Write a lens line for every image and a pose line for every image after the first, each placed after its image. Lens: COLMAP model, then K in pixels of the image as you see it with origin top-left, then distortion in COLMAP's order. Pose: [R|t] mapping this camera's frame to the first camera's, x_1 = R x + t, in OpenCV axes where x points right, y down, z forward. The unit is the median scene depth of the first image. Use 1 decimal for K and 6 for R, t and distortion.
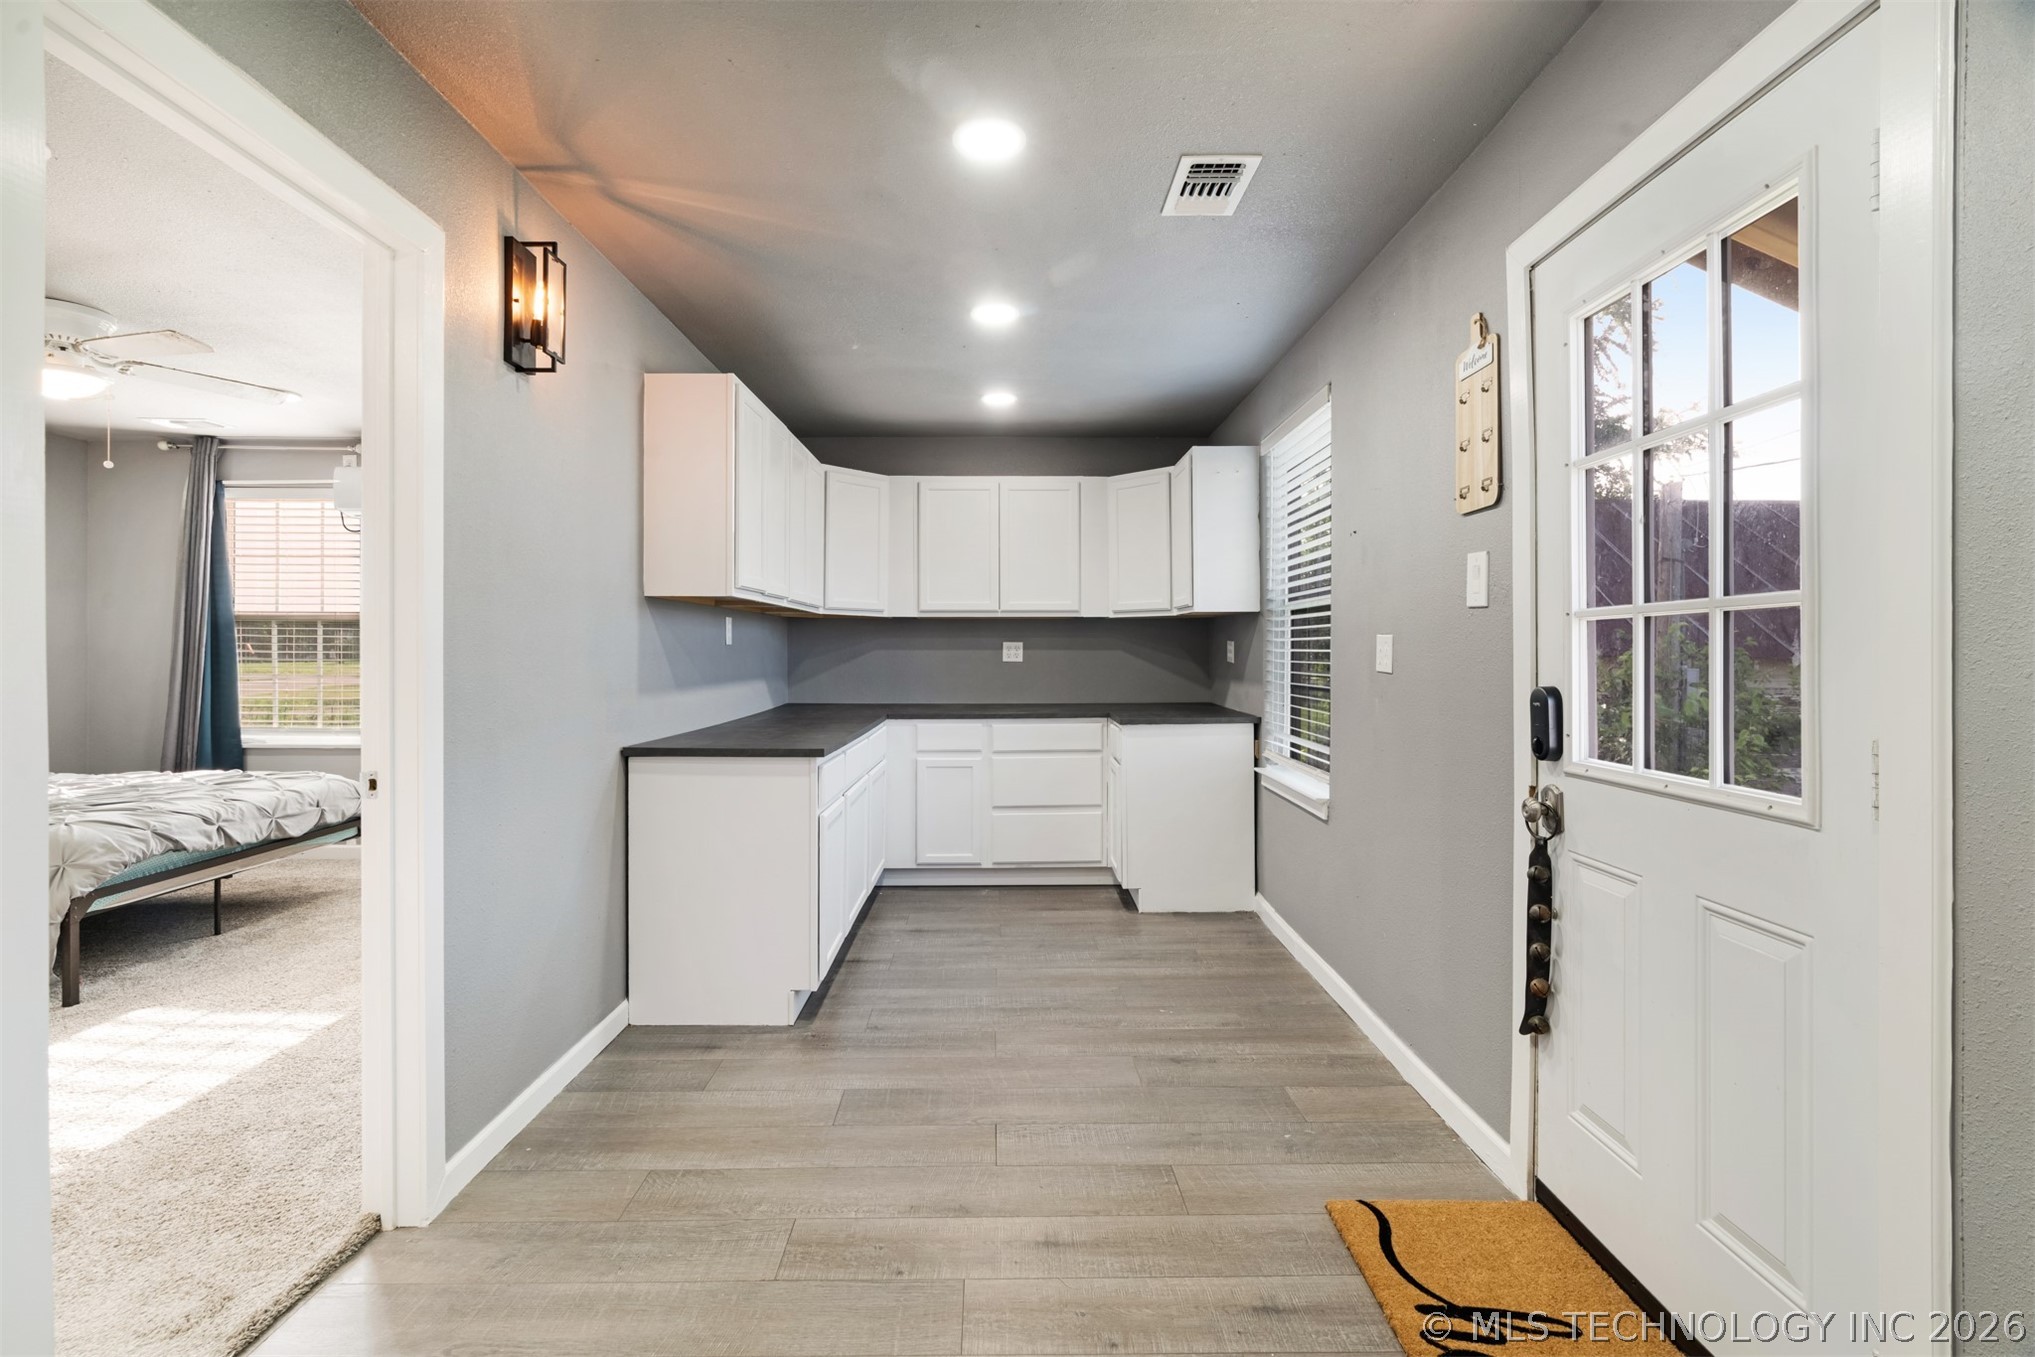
lens RADIAL K [[925.2, 0, 1015.5], [0, 925.2, 657.1], [0, 0, 1]] dist [0.000209, 0.000728]
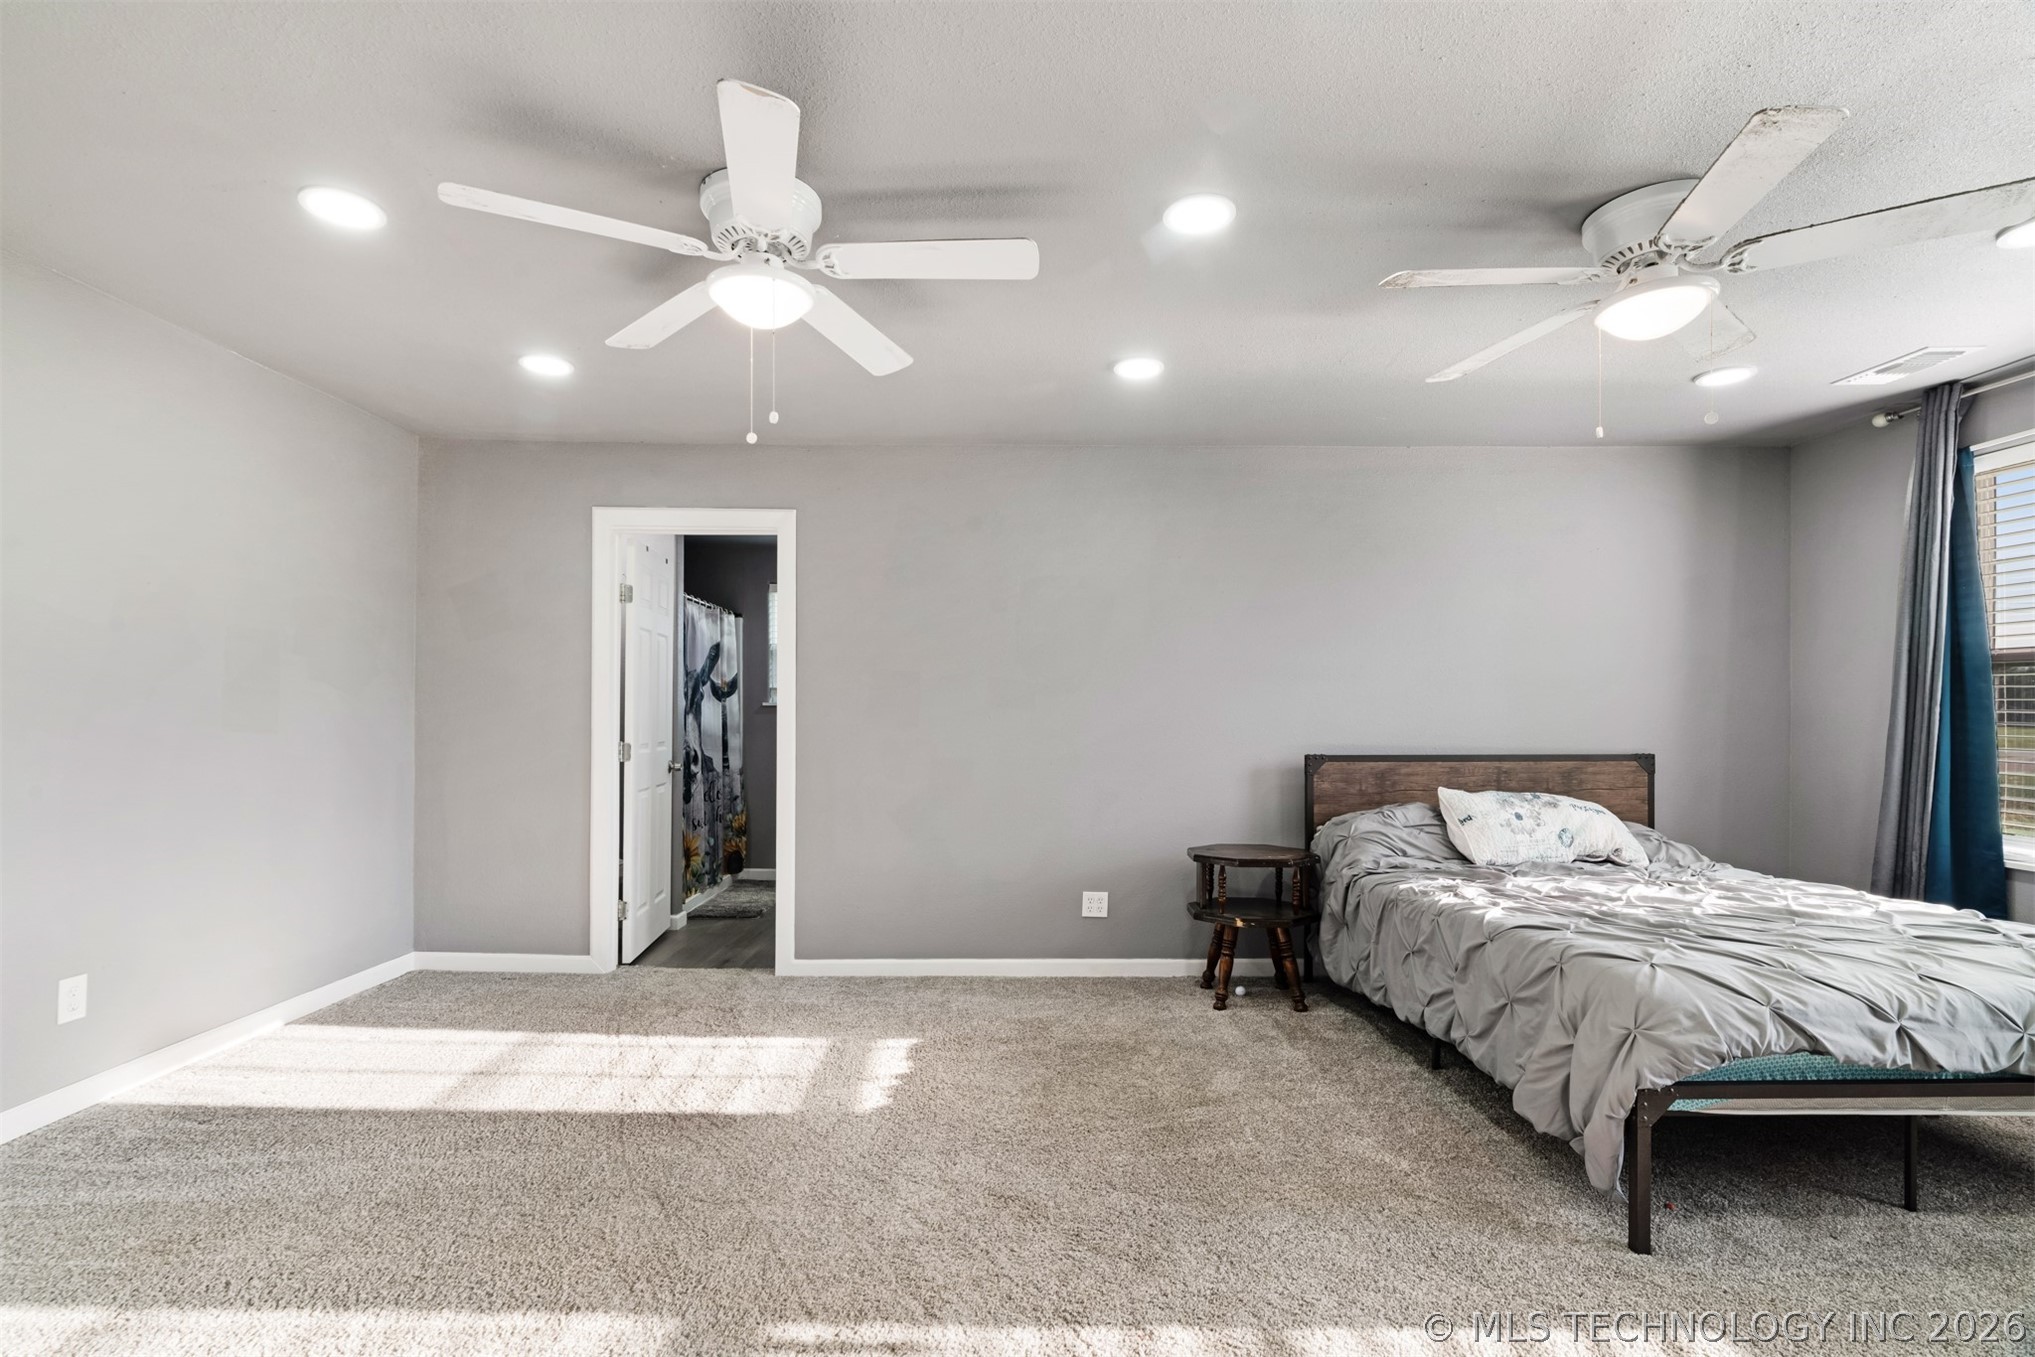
lens RADIAL K [[909.1, 0, 1013.9], [0, 909.1, 707.7], [0, 0, 1]] dist [0.001693, 0.000754]
pose [[0.004793, -0.006306, -0.999969, -0.315246], [-0.008256, 0.999946, -0.006346, 0.000095], [0.999954, 0.008286, 0.004741, 0.462492]]
